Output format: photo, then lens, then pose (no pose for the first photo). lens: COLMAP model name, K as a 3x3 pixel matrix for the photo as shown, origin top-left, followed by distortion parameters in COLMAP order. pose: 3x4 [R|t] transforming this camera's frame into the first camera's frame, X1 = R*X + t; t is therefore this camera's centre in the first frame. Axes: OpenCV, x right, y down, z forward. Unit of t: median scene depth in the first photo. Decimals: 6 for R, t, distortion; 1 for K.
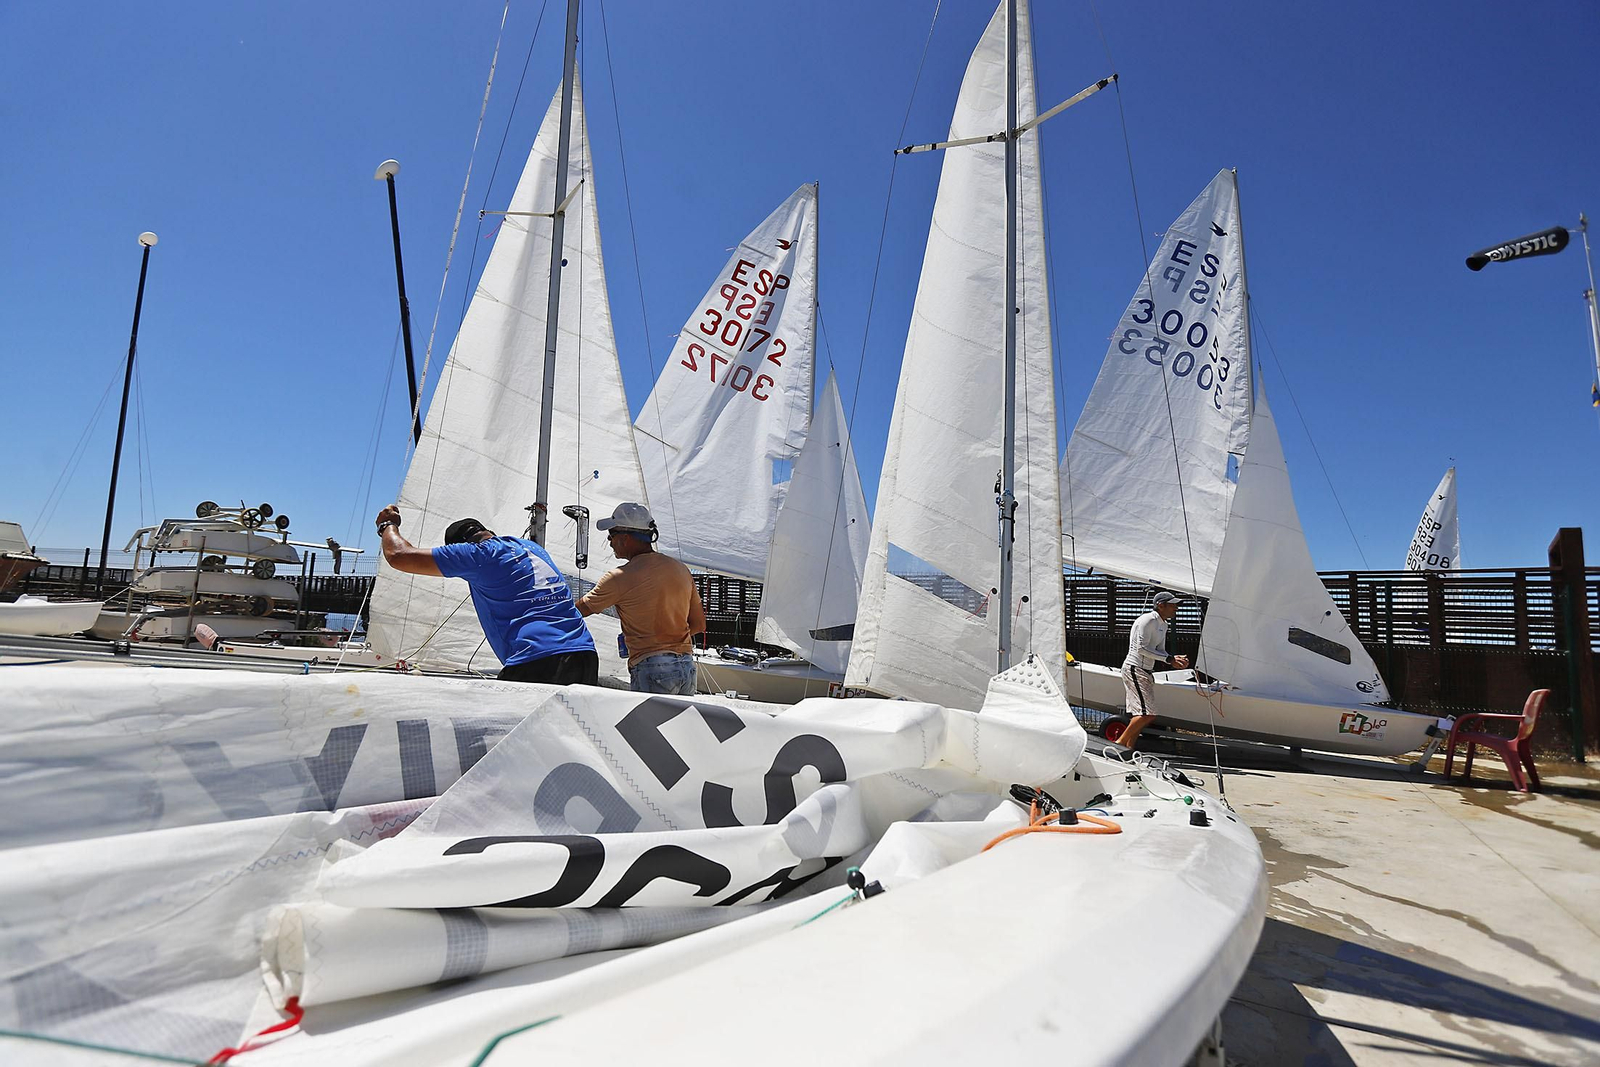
lens RADIAL K [[757.0, 0, 800.0], [0, 757.0, 533.5], [0, 0, 1]] dist [-0.060808, 0.024914]
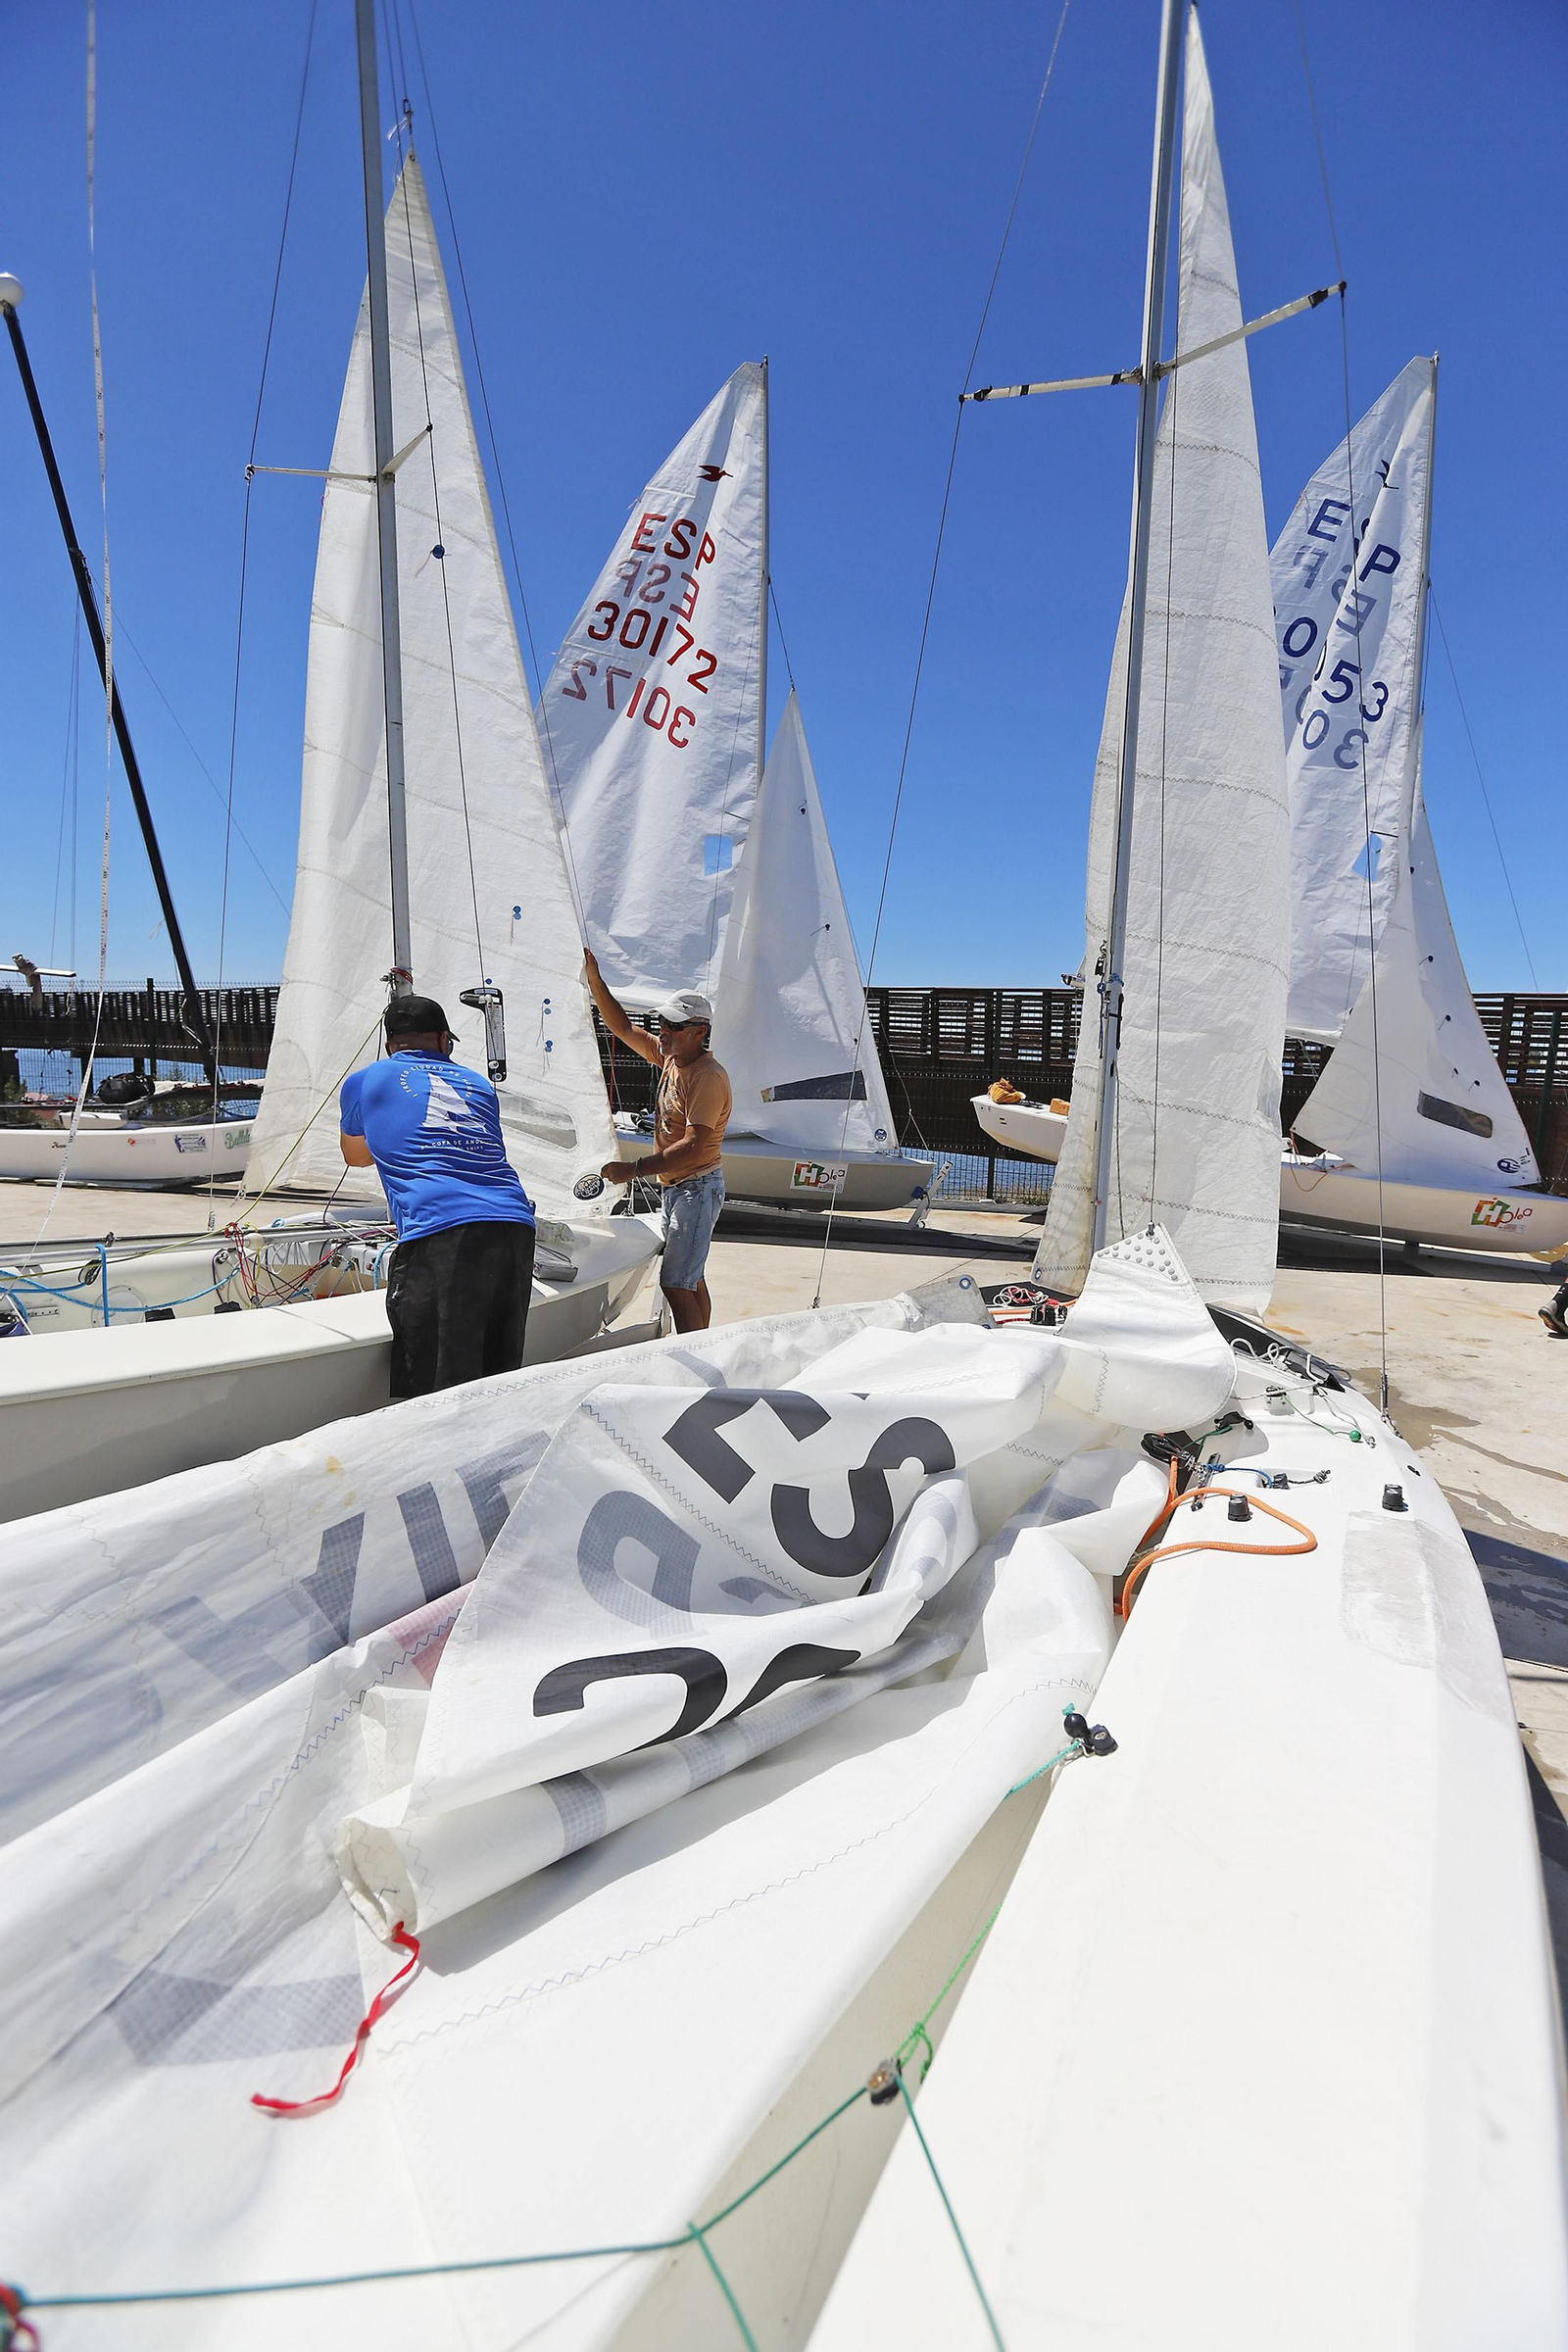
lens RADIAL K [[1085.4, 0, 784.0], [0, 1085.4, 1176.0], [0, 0, 1]] dist [-0.071705, 0.032856]
pose [[0.997213, -0.025740, 0.070032, -0.199421], [0.006624, 0.965445, 0.260523, -0.268630], [-0.074318, -0.259333, 0.962924, 0.046371]]
